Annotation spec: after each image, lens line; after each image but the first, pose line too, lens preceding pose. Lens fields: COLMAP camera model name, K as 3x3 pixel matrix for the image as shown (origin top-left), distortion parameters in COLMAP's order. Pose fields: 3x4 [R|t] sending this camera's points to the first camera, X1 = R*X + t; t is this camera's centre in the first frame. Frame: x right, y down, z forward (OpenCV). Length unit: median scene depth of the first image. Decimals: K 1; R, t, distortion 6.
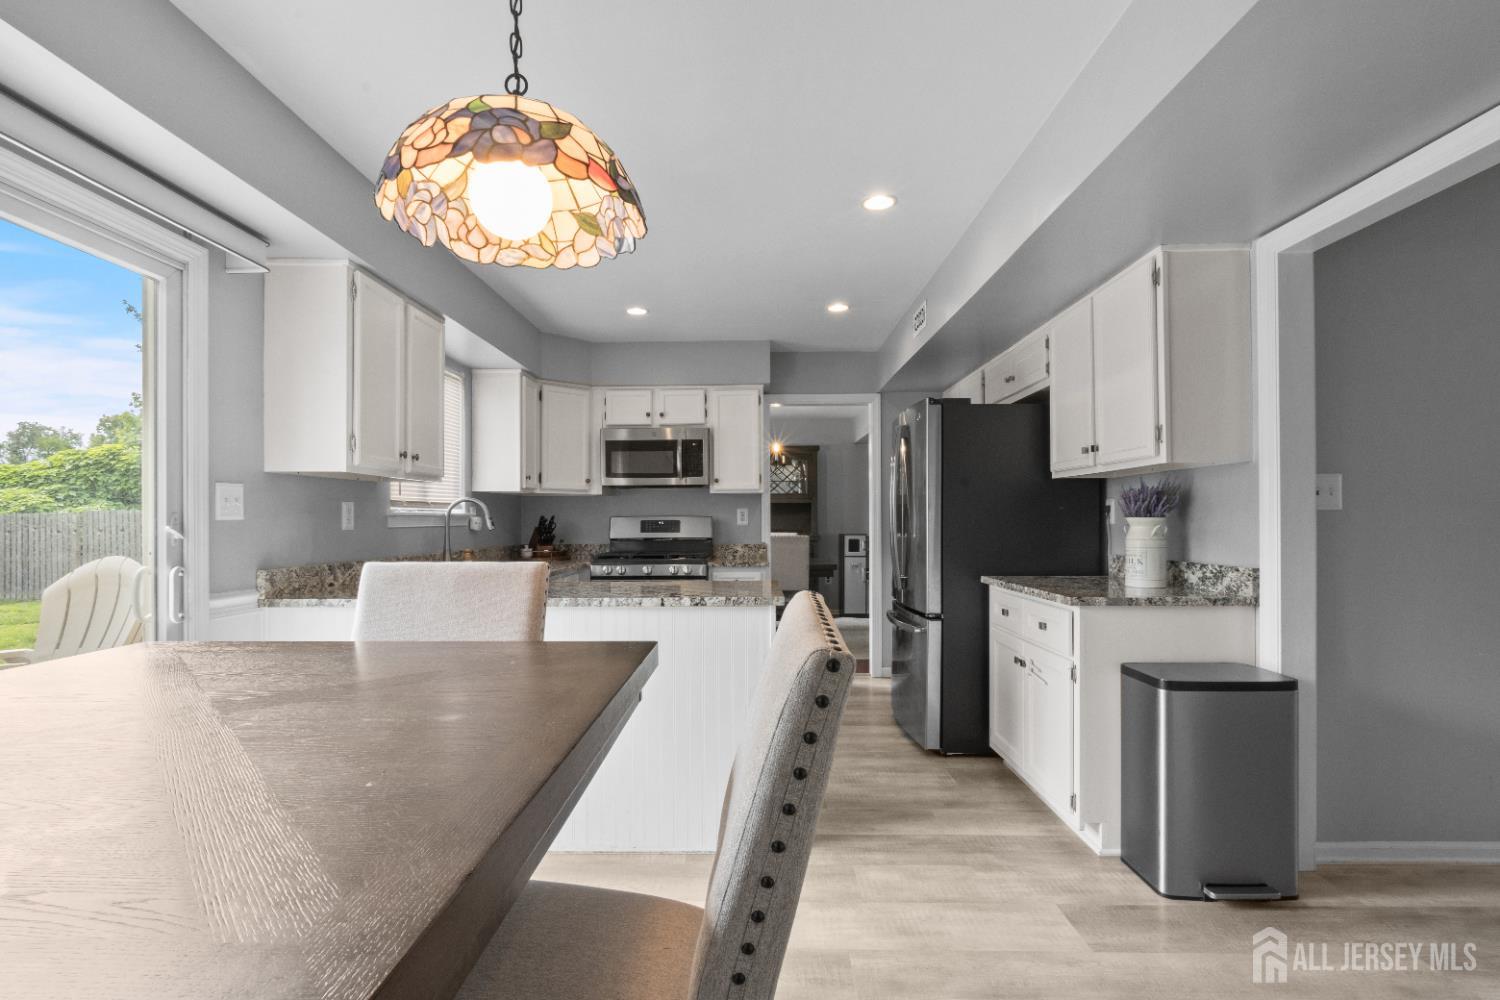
lens RADIAL K [[680.9, 0, 734.1], [0, 680.9, 502.3], [0, 0, 1]] dist [-0.012090, -0.000060]
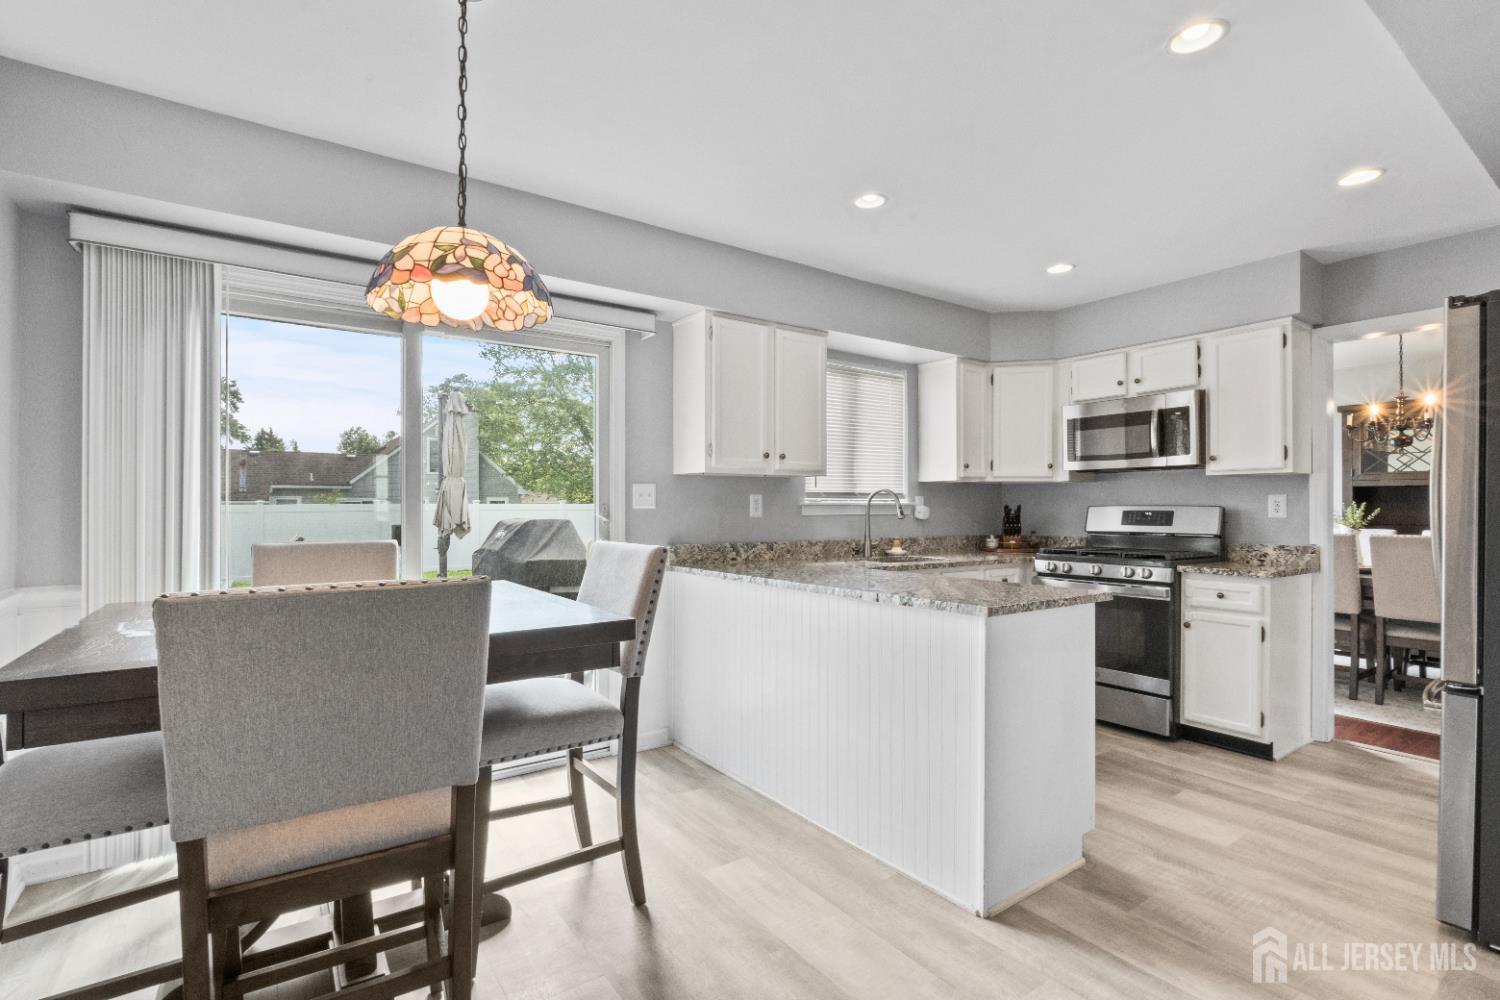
lens RADIAL K [[690.8, 0, 750.2], [0, 690.8, 488.7], [0, 0, 1]] dist [-0.000563, -0.000010]
pose [[0.602476, -0.017063, -0.797955, 0.299420], [0.016705, 0.999822, -0.008767, -0.000384], [0.797962, -0.008048, 0.602654, 0.145729]]
